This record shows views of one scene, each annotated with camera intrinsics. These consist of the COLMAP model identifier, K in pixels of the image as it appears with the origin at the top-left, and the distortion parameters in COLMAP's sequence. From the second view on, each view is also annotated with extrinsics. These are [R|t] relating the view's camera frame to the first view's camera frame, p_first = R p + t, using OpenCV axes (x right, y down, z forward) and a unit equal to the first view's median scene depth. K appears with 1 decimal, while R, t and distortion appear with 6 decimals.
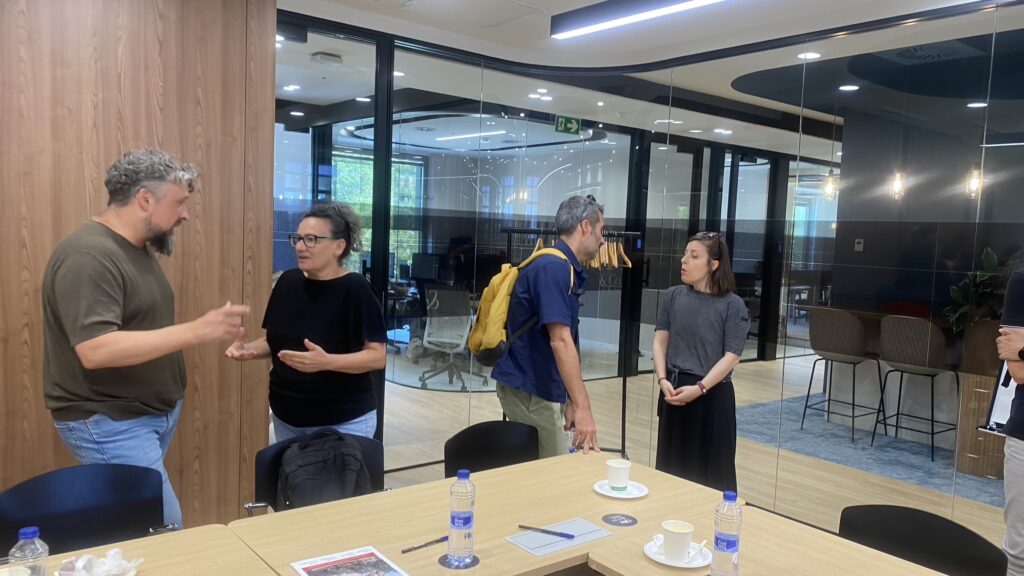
lens RADIAL K [[806.0, 0, 510.9], [0, 806.0, 283.0], [0, 0, 1]] dist [0.034424, -0.011501]
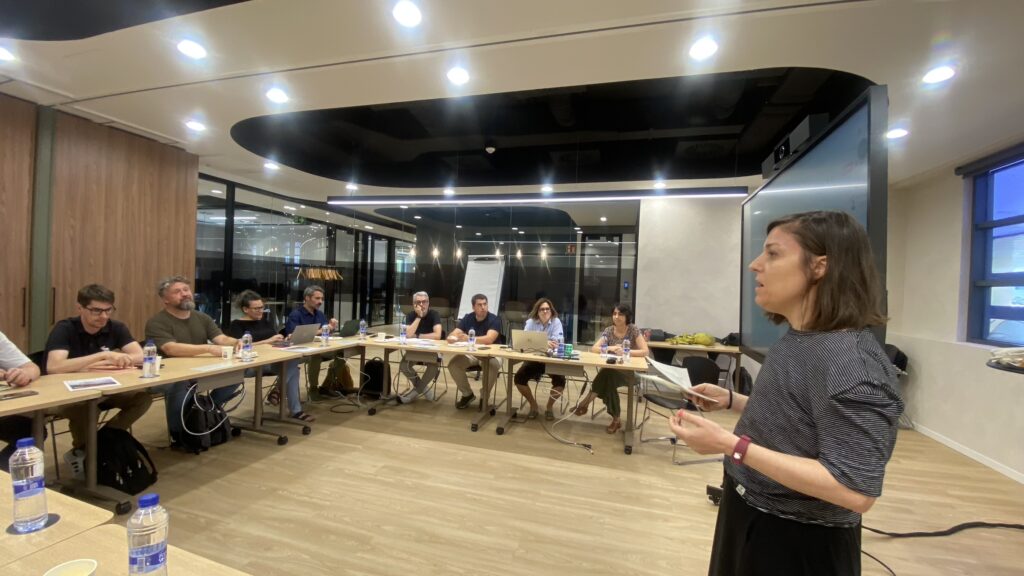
lens RADIAL K [[425.3, 0, 513.3], [0, 425.3, 284.5], [0, 0, 1]] dist [0.043731, -0.034578]
pose [[0.820221, -0.012434, 0.571912, -0.109809], [0.034163, 0.999044, -0.027275, 0.031404], [-0.571026, 0.041909, 0.819861, -0.267959]]
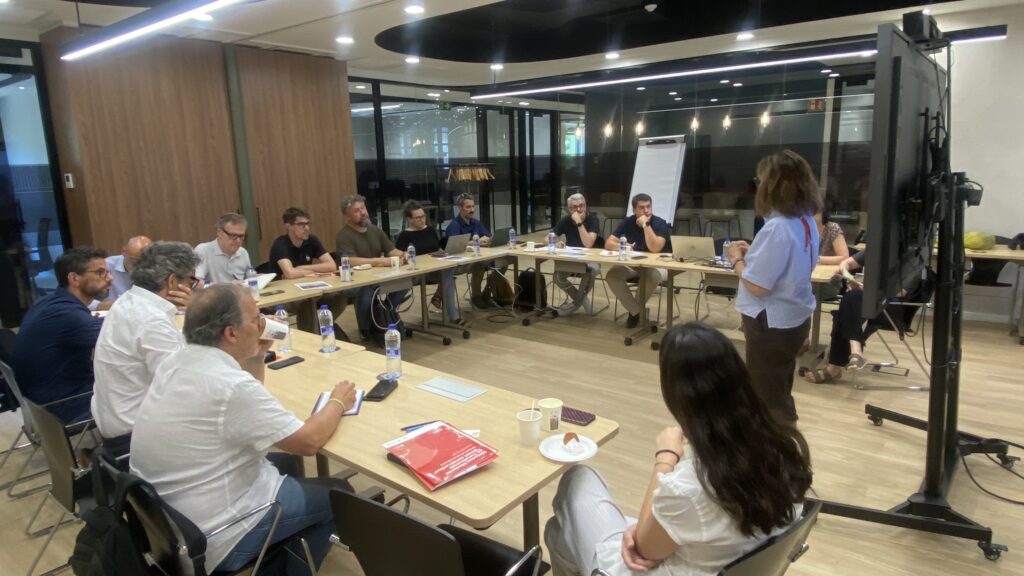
lens RADIAL K [[624.1, 0, 512.0], [0, 624.1, 288.0], [0, 0, 1]] dist [0.063482, 0.000214]
pose [[0.968890, -0.113956, 0.219694, -0.126947], [0.082754, 0.985764, 0.146359, 0.017474], [-0.233245, -0.123625, 0.964528, -0.423678]]
